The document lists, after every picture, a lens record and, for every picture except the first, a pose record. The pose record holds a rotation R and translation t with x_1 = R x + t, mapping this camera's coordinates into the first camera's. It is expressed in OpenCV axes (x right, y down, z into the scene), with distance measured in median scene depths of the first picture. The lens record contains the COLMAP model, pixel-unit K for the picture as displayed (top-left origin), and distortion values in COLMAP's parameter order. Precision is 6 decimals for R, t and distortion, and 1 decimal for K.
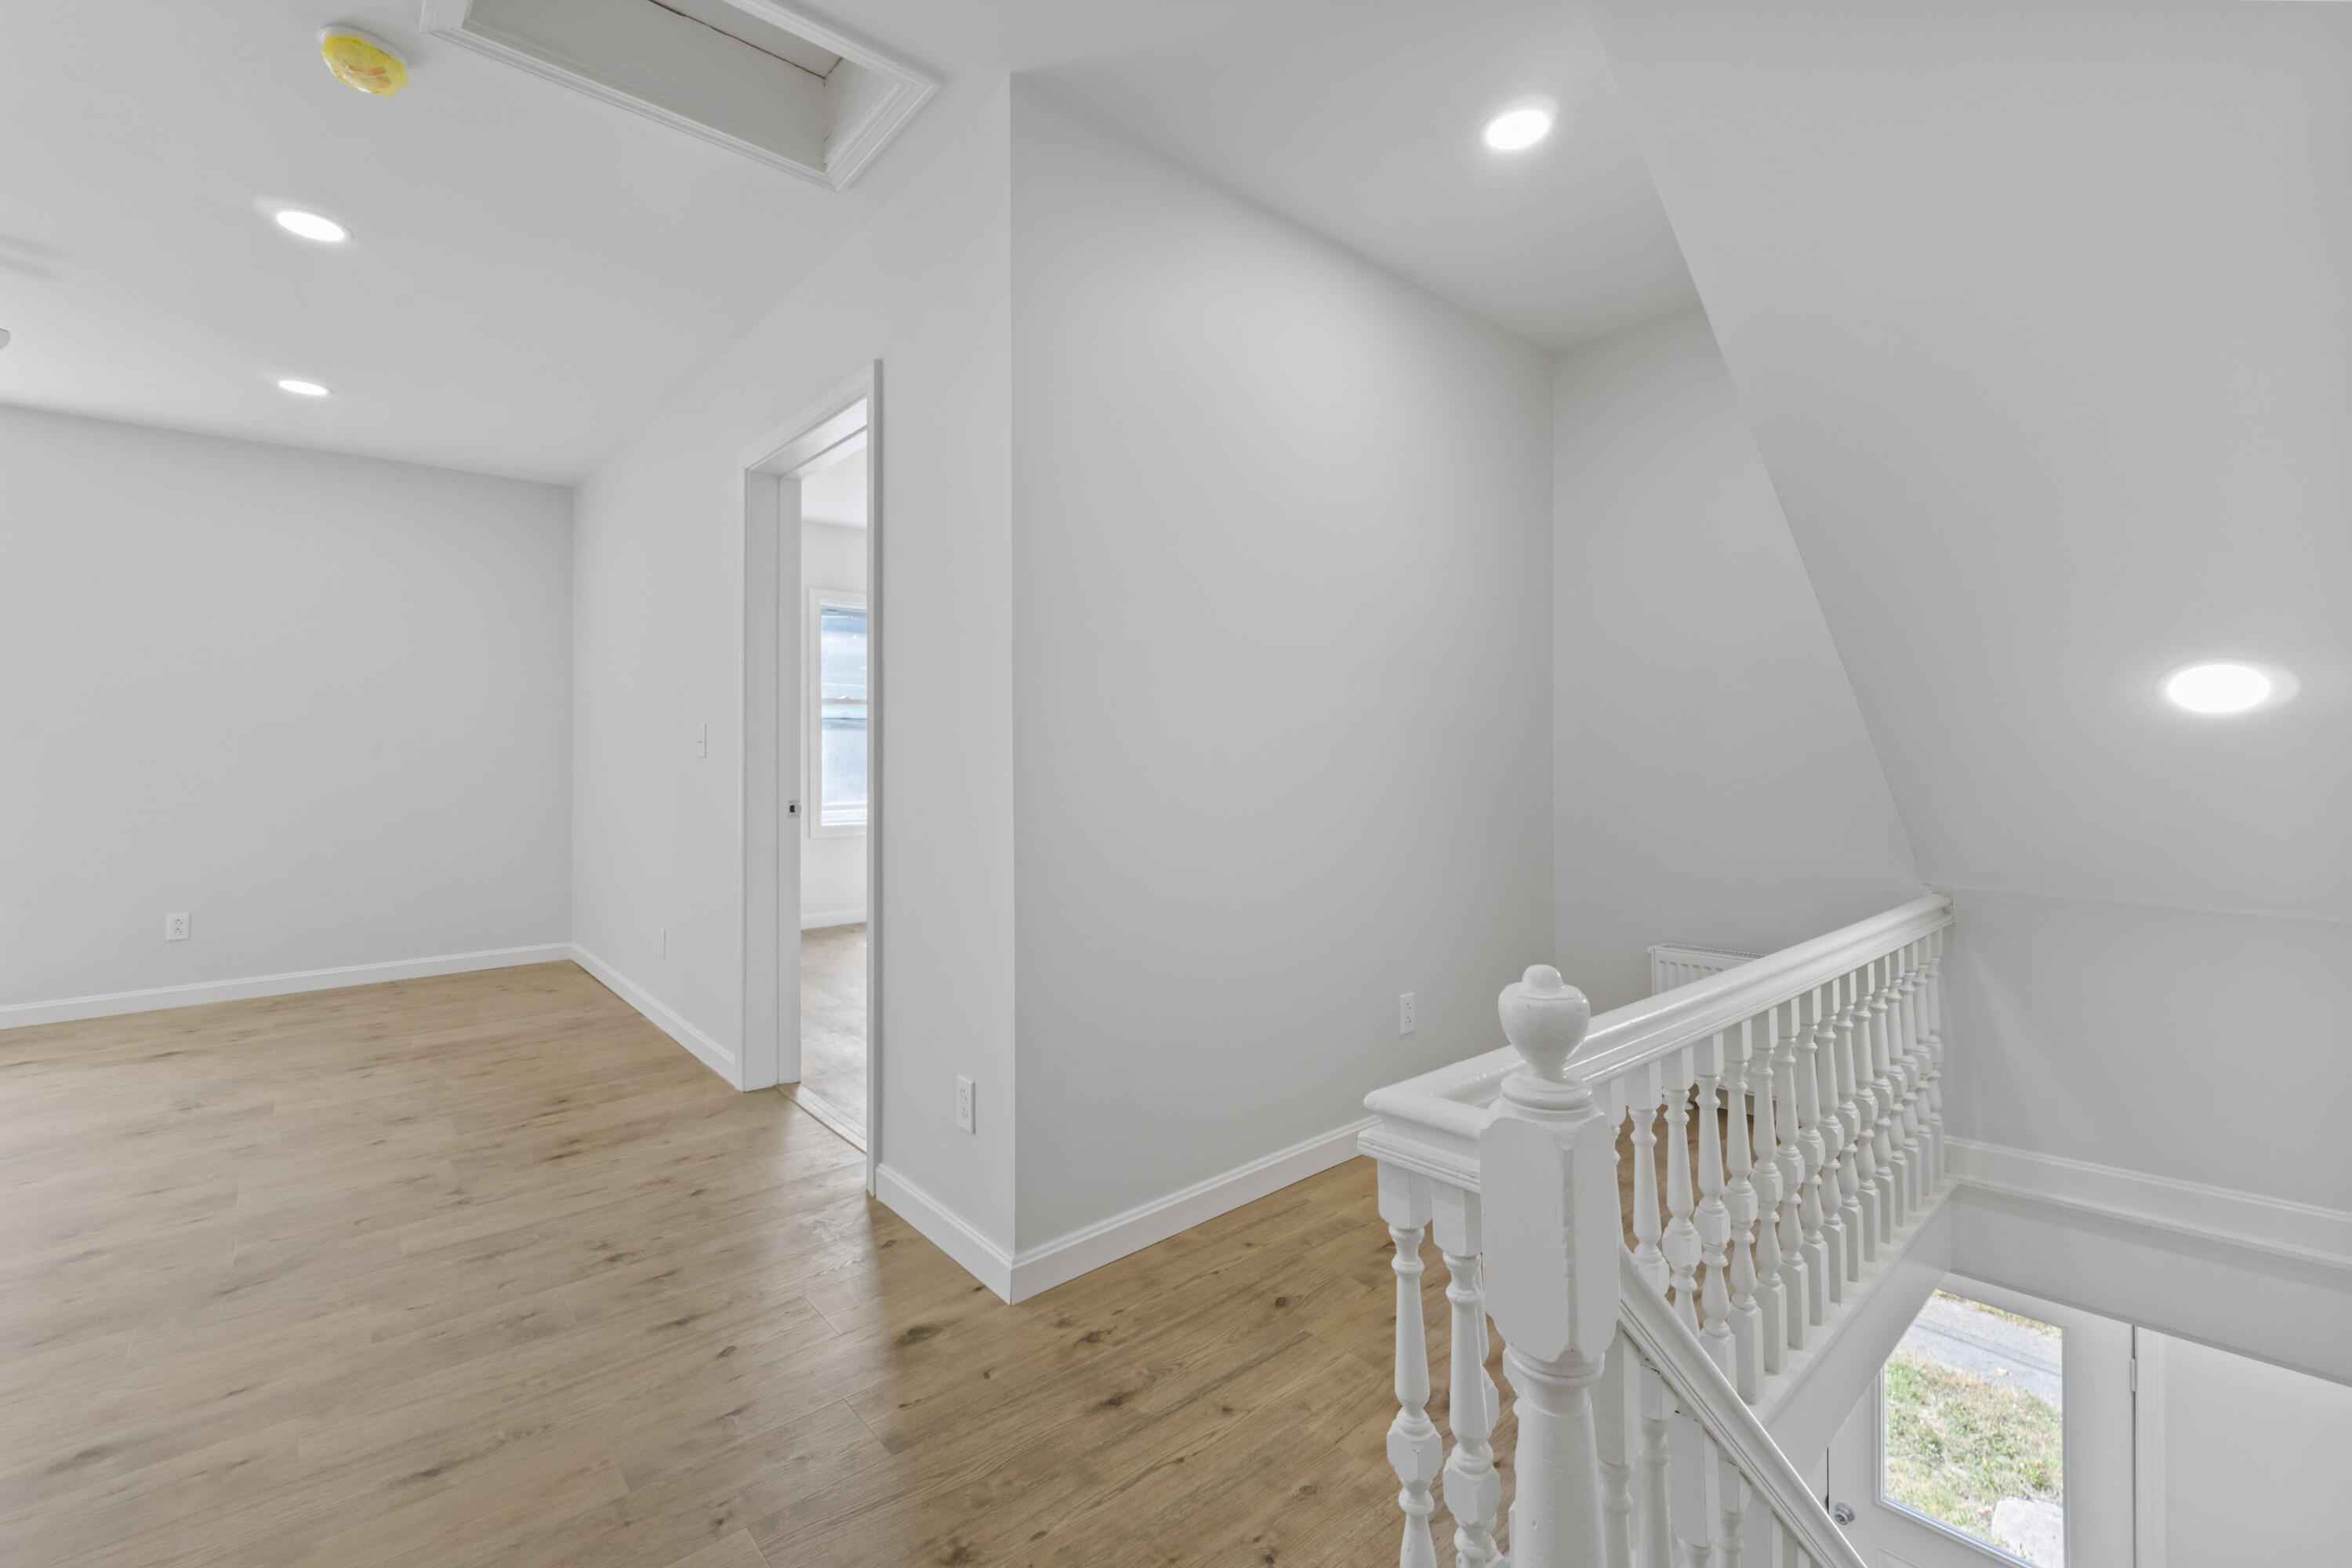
lens RADIAL K [[989.8, 0, 1139.8], [0, 989.8, 748.5], [0, 0, 1]] dist [-0.001160, -0.000096]
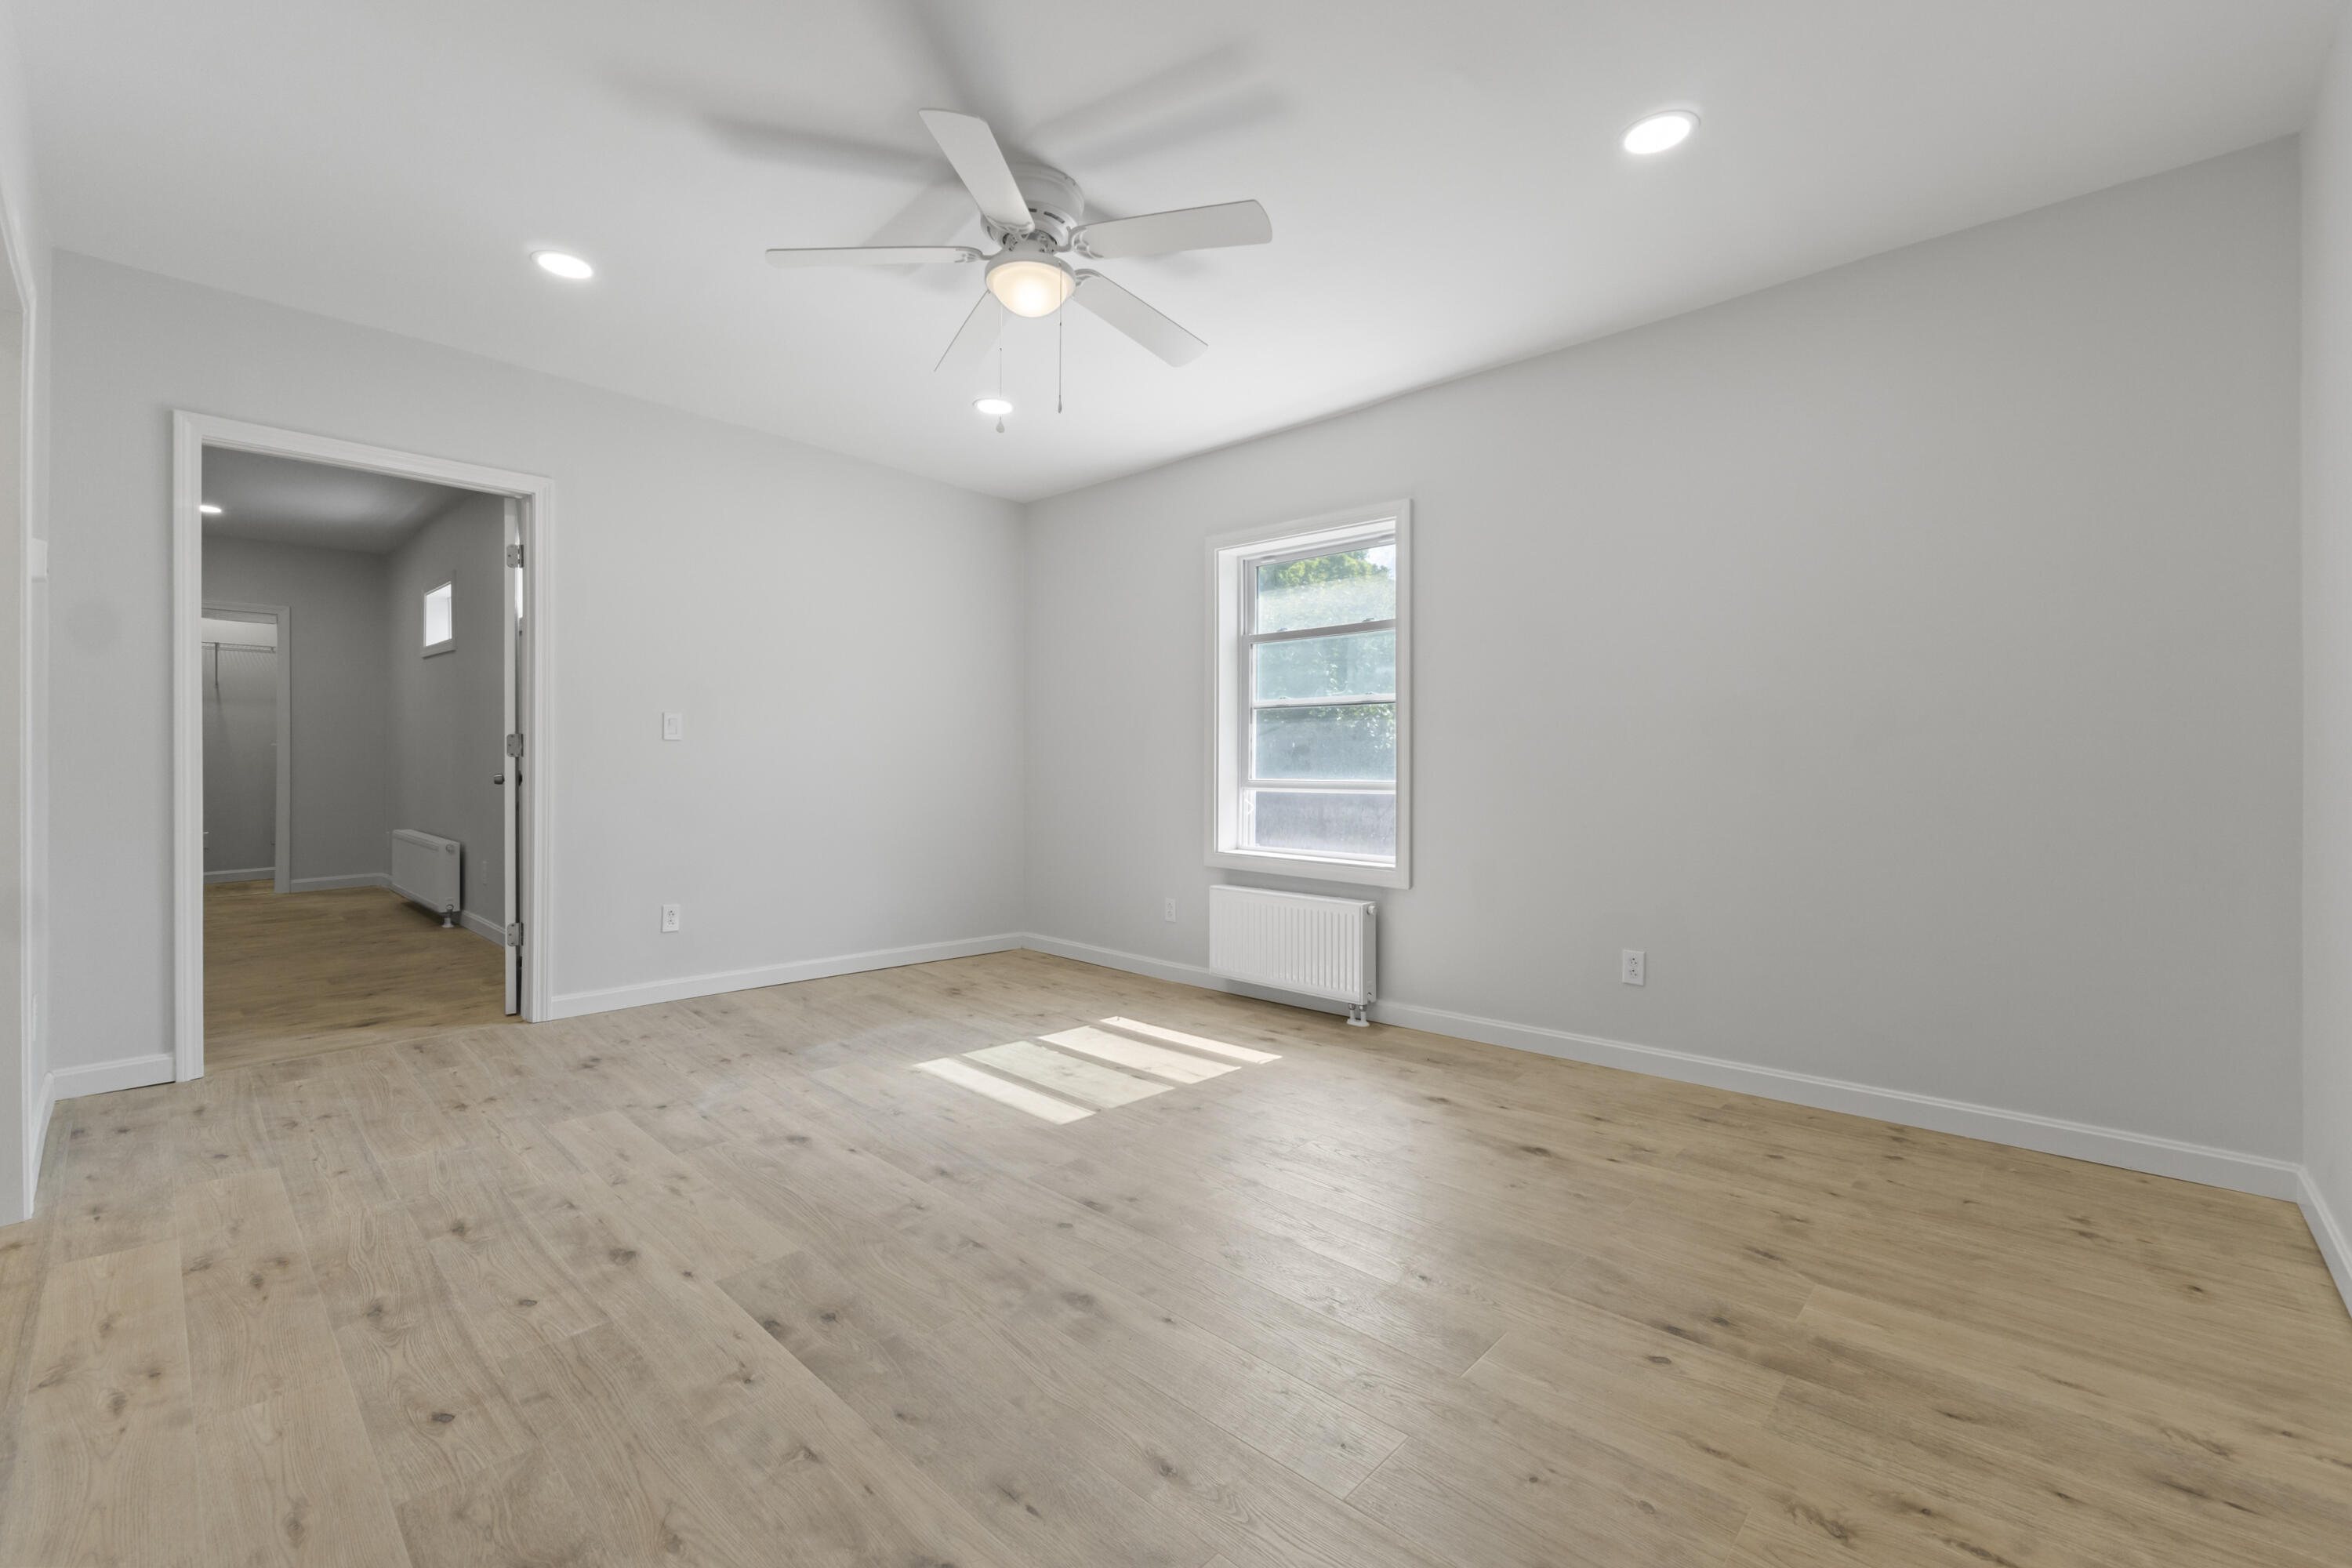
lens RADIAL K [[996.7, 0, 1174.1], [0, 996.7, 755.6], [0, 0, 1]] dist [-0.008595, 0.000077]
pose [[0.115913, -0.003775, -0.993252, -0.406232], [0.000450, 0.999993, -0.003748, 0.028966], [0.993259, -0.000012, 0.115914, 0.930088]]
